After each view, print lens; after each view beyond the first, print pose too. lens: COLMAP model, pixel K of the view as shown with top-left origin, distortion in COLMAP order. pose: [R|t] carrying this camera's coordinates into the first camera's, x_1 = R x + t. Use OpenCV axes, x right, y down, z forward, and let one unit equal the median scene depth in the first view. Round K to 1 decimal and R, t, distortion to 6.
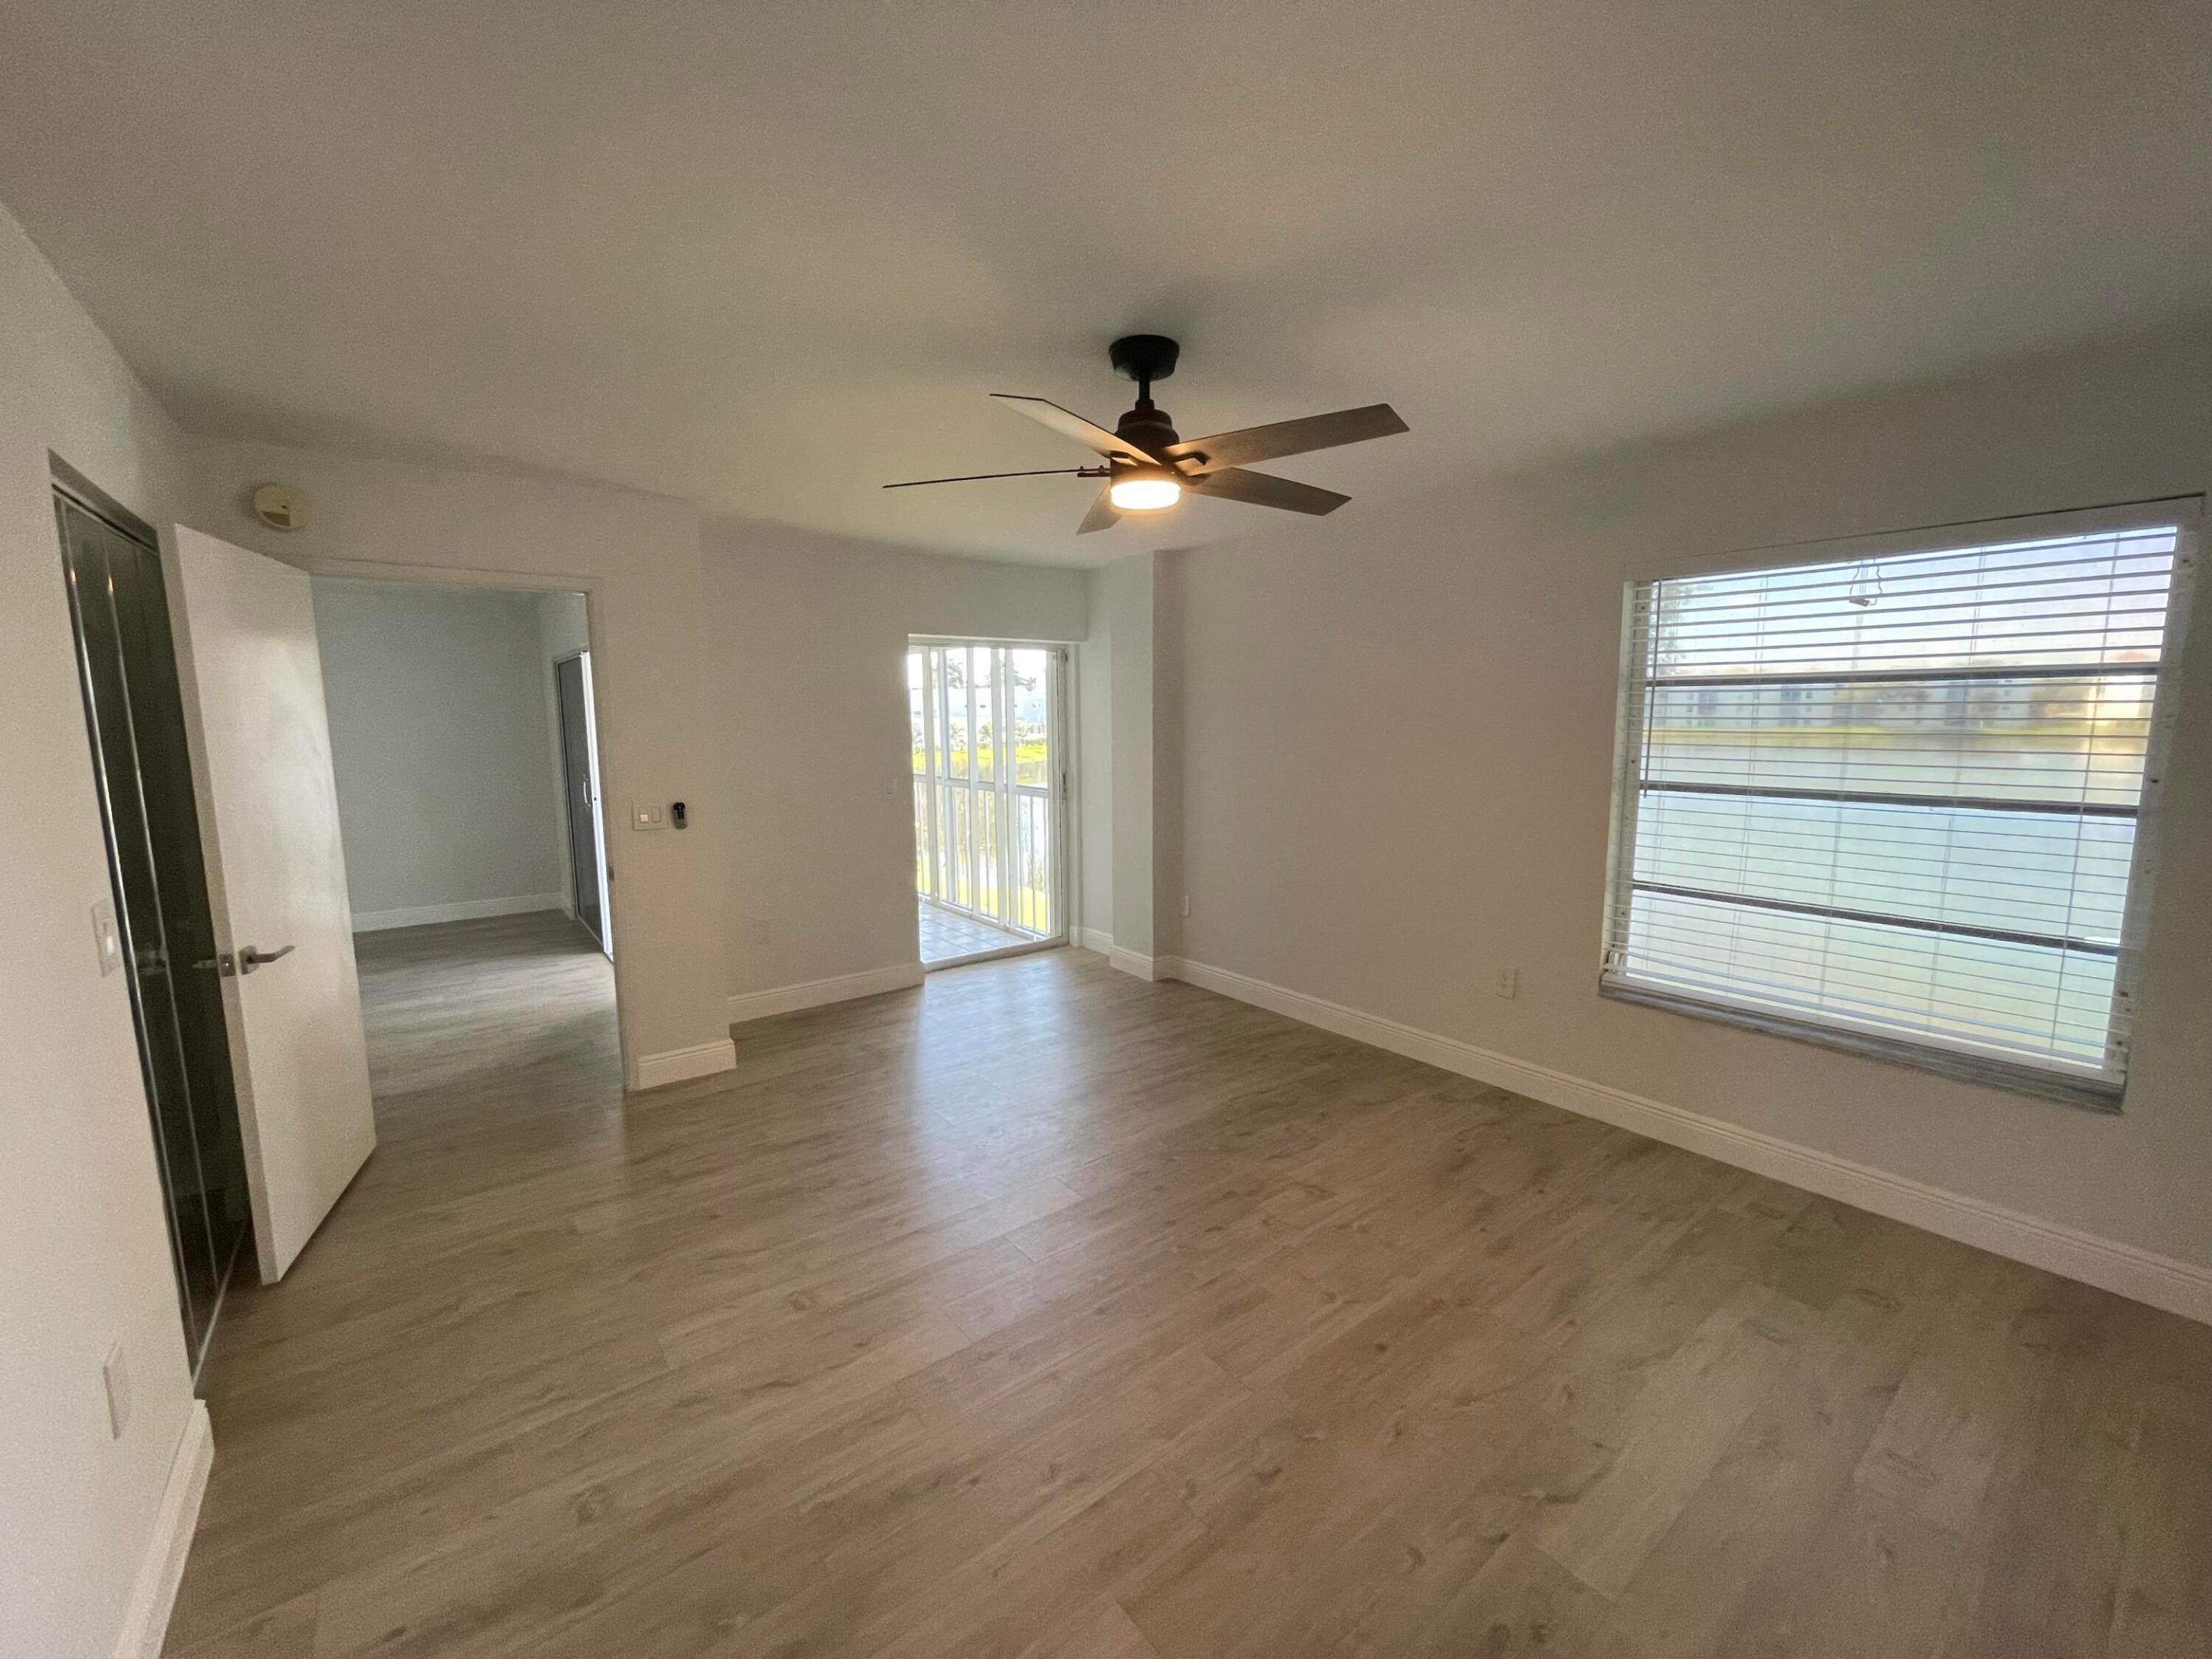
lens RADIAL K [[893.8, 0, 1087.5], [0, 893.8, 817.1], [0, 0, 1]] dist [-0.003114, -0.000219]
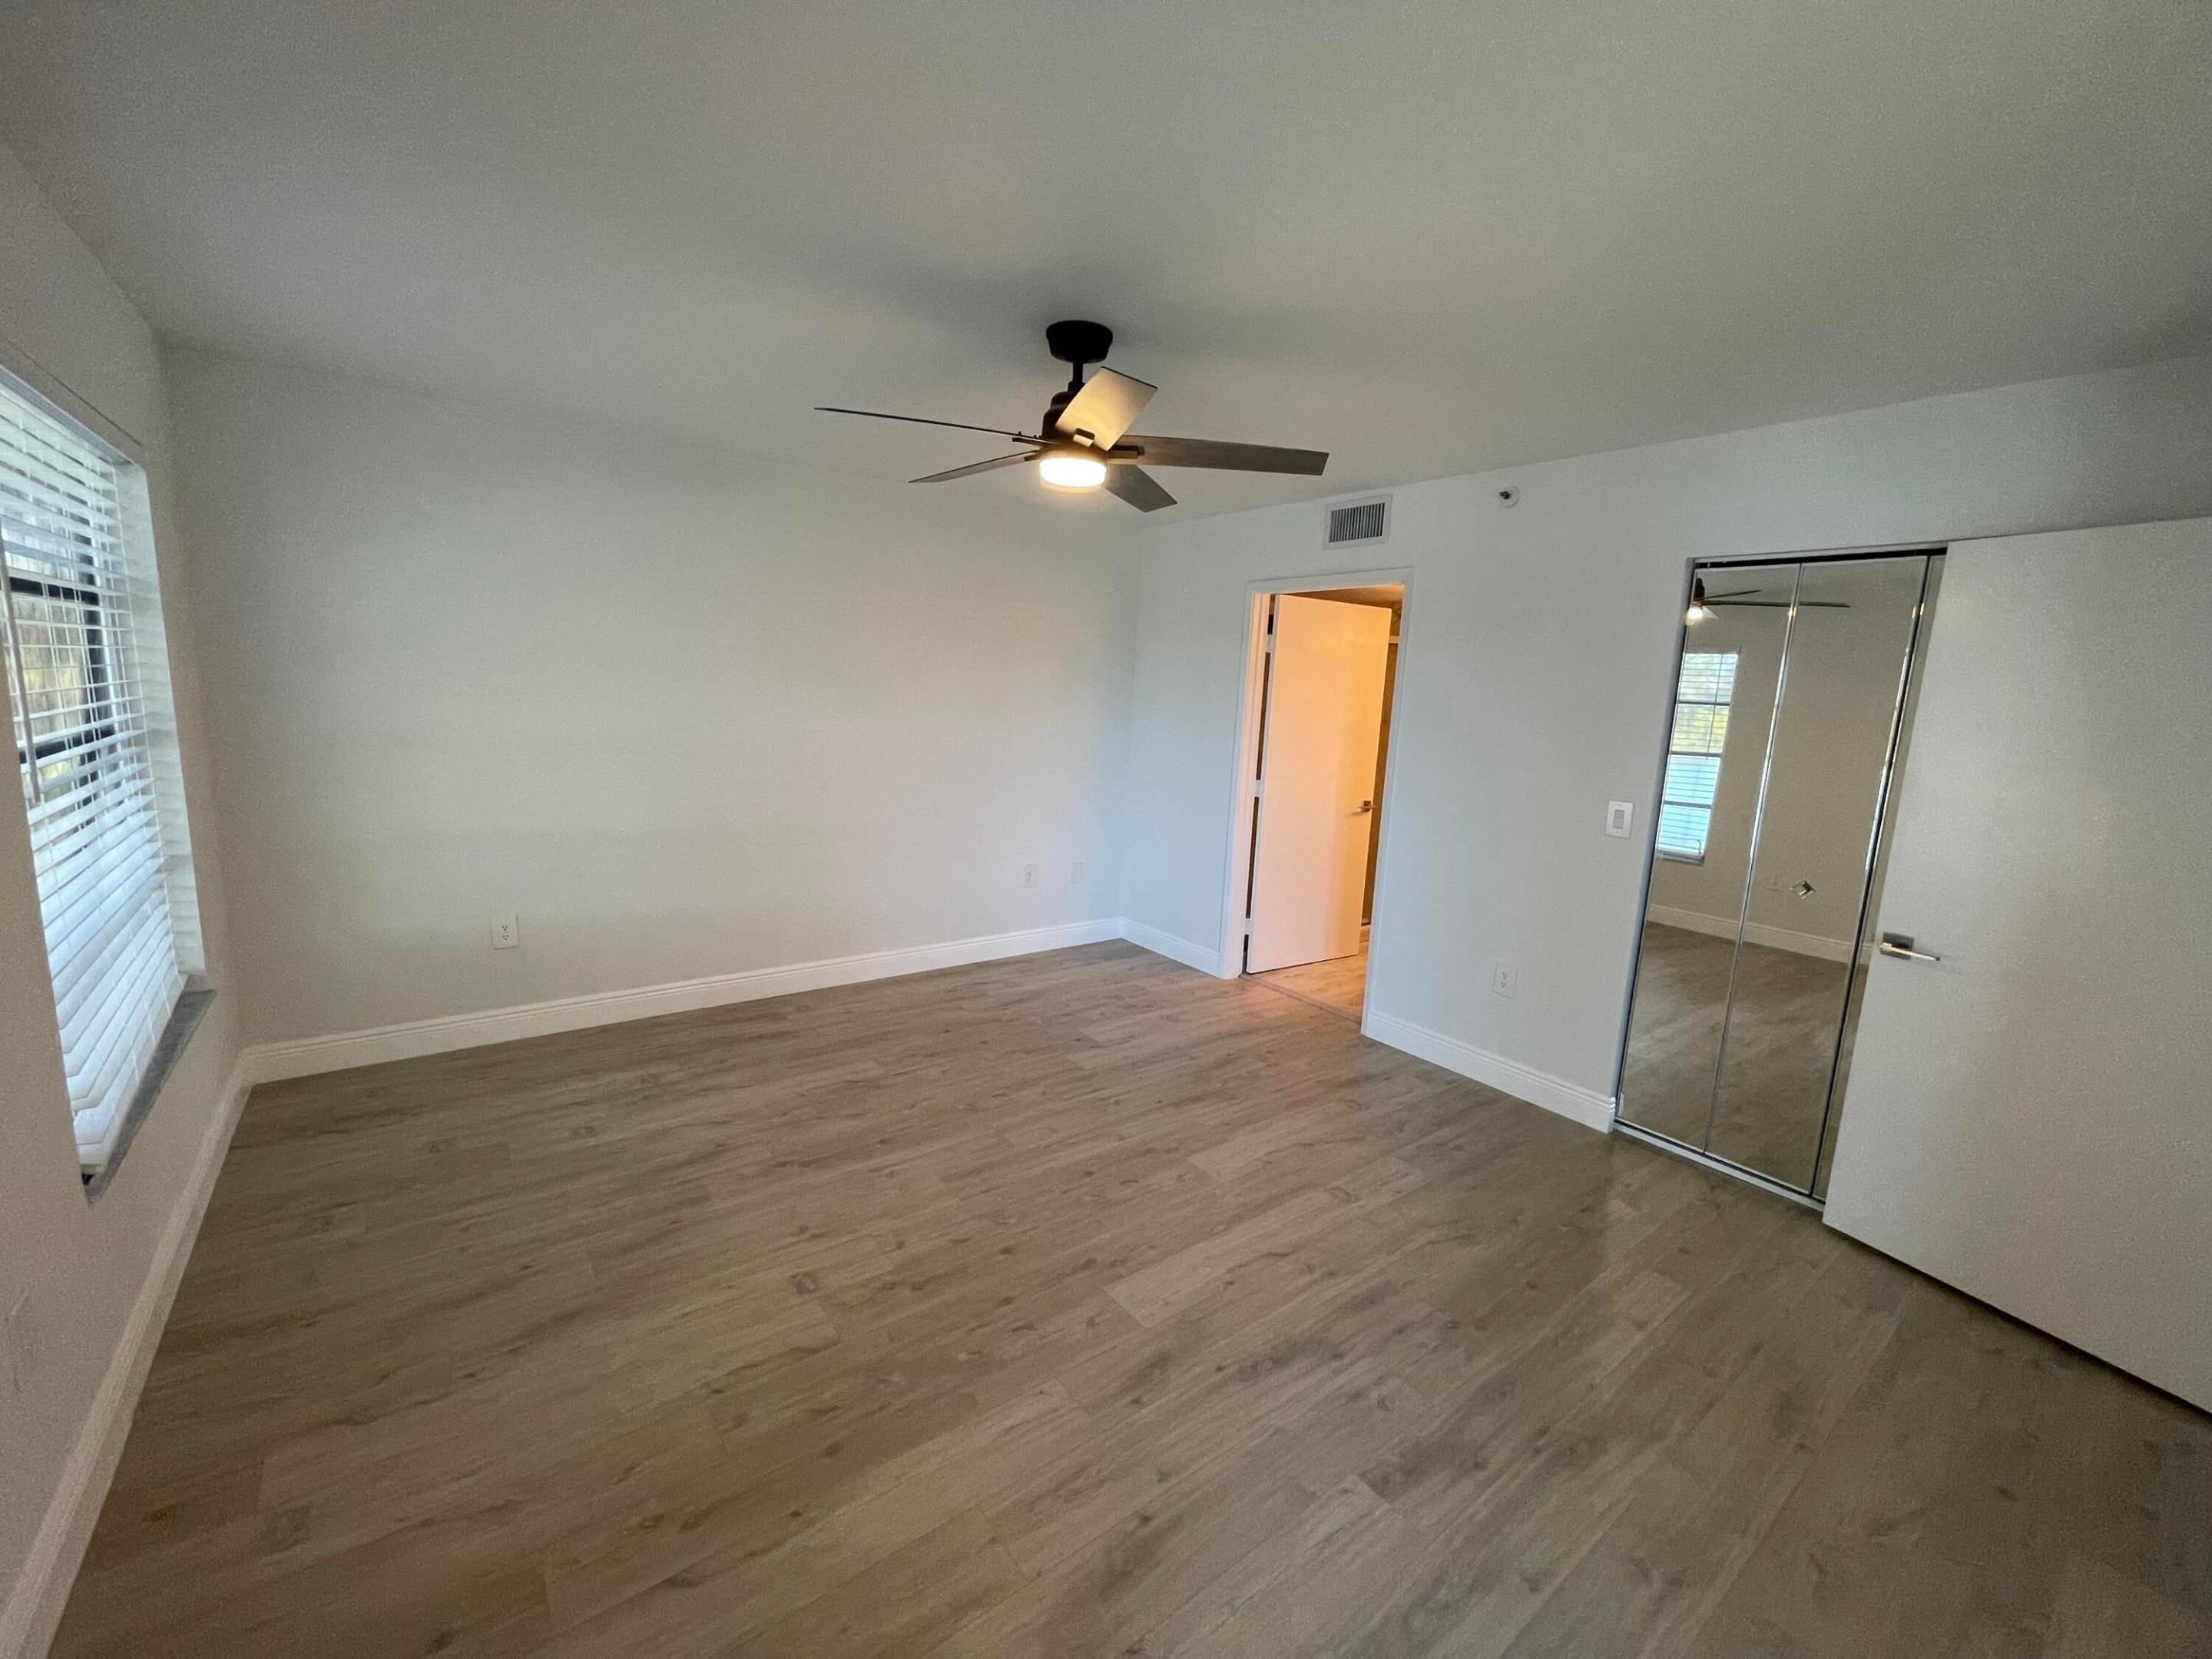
lens RADIAL K [[893.8, 0, 1111.7], [0, 893.8, 835.0], [0, 0, 1]] dist [-0.003114, -0.000219]
pose [[-0.999042, -0.039408, -0.019031, 0.021254], [-0.043193, 0.957824, 0.284089, -0.204046], [0.007033, 0.284639, -0.958609, 1.748094]]
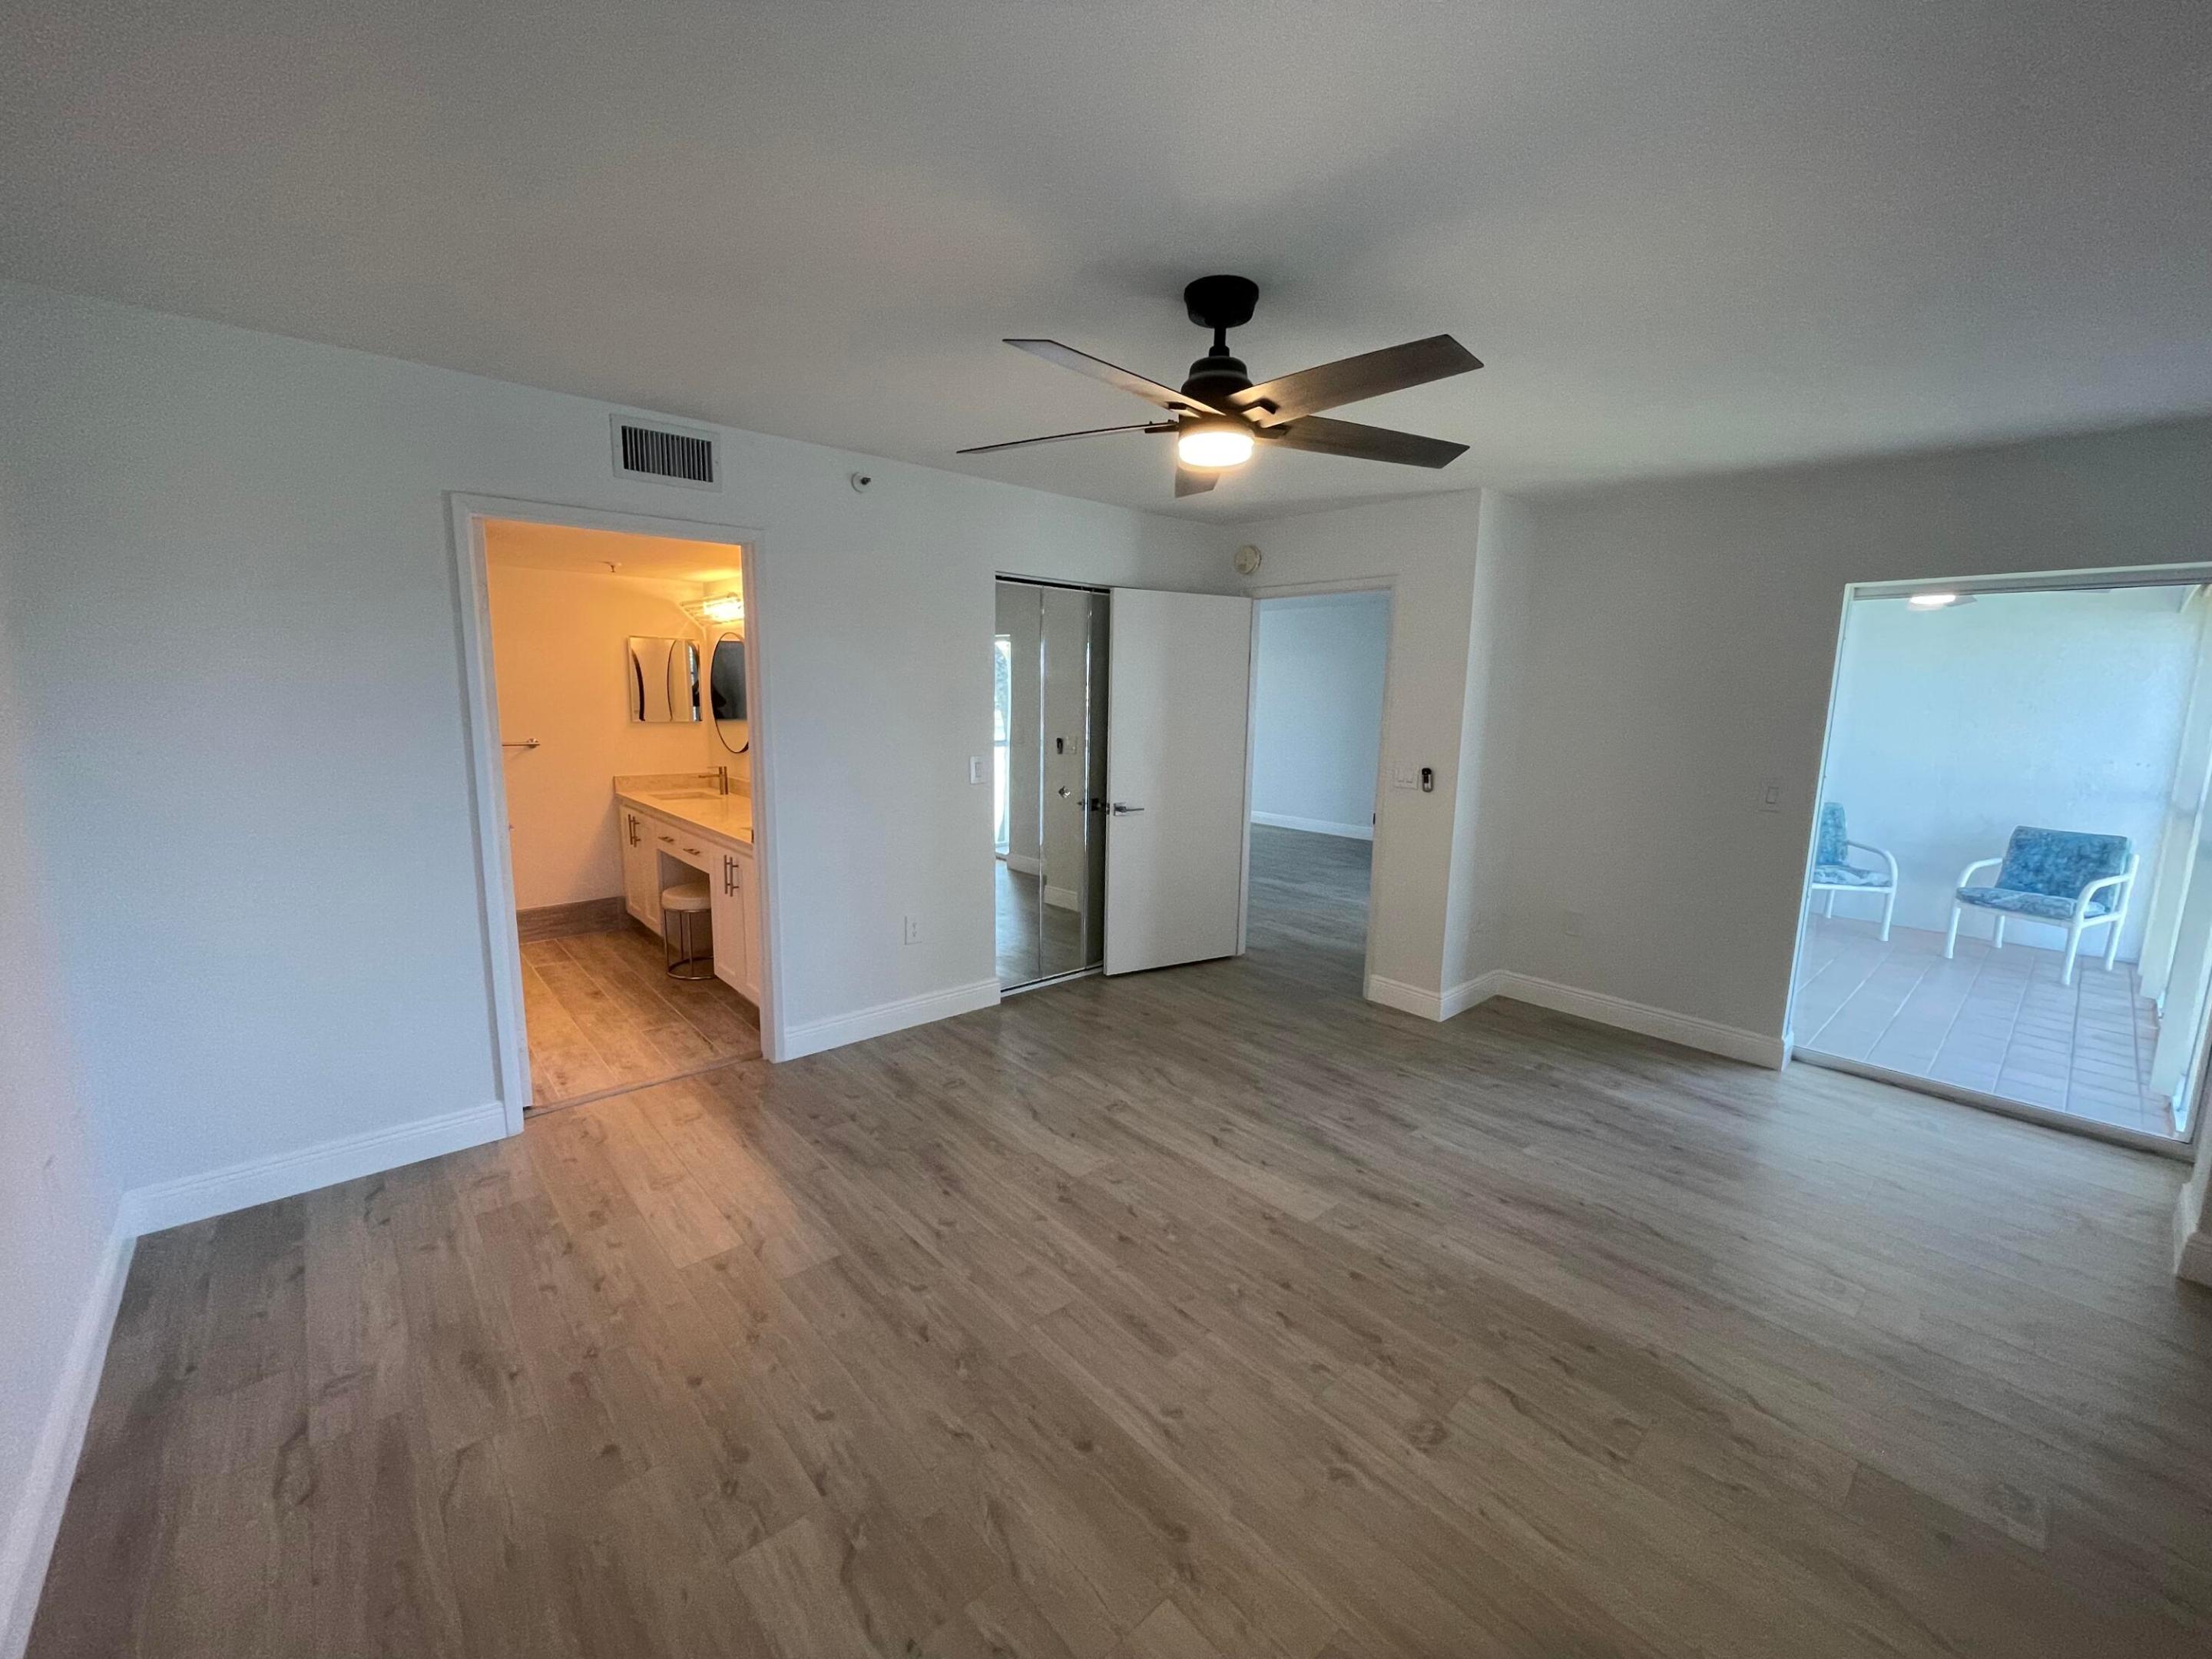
lens RADIAL K [[893.8, 0, 1117.4], [0, 893.8, 821.3], [0, 0, 1]] dist [-0.003114, -0.000219]
pose [[0.090795, 0.157181, -0.983387, 0.850092], [-0.136737, 0.980081, 0.144028, -0.079211], [0.986438, 0.121389, 0.110479, 0.697934]]
